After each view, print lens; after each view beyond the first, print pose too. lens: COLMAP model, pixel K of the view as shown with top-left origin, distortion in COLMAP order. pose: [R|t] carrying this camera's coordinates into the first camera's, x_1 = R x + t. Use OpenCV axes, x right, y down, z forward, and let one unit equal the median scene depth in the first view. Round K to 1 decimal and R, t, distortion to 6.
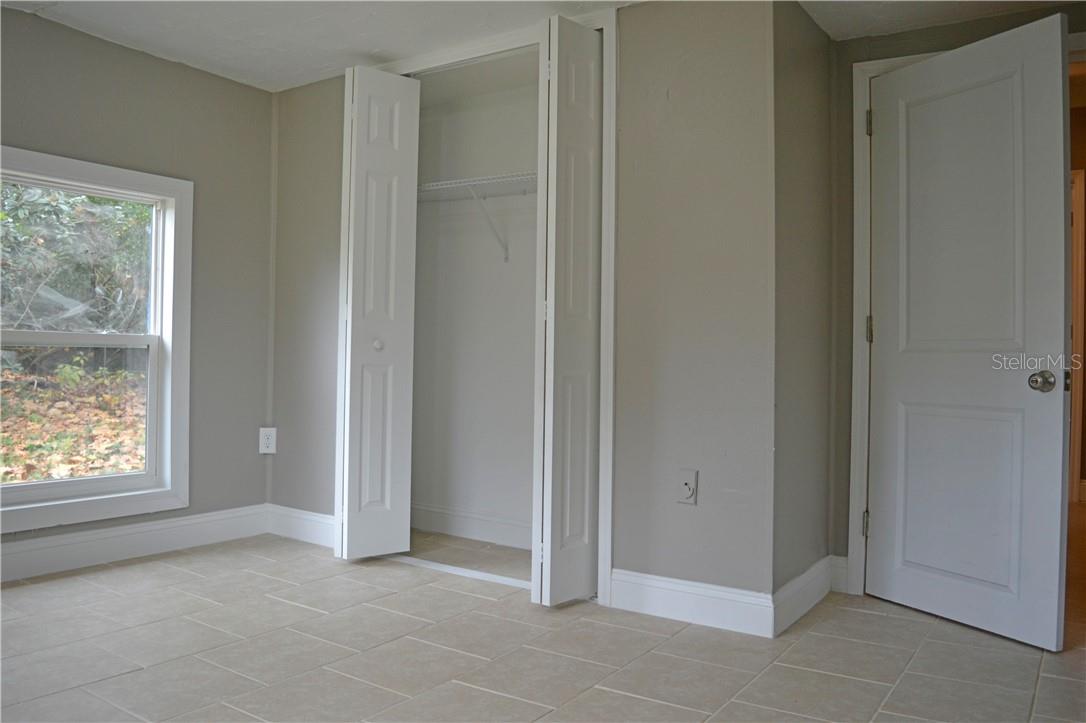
lens RADIAL K [[885.0, 0, 543.0], [0, 885.0, 361.5], [0, 0, 1]] dist [0.001025, -0.002861]
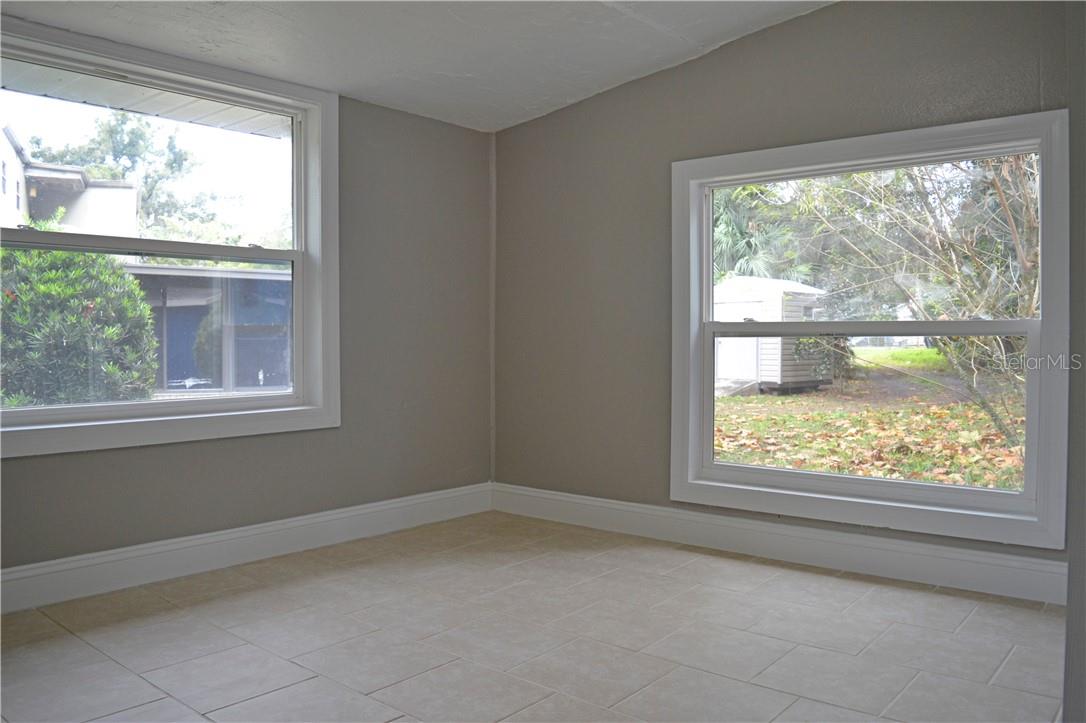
lens RADIAL K [[885.0, 0, 543.0], [0, 885.0, 361.5], [0, 0, 1]] dist [0.001025, -0.002861]
pose [[-0.117310, 0.002343, -0.993093, 0.515234], [0.009145, 0.999957, 0.001279, 0.001972], [0.993053, -0.008931, -0.117326, 0.878389]]
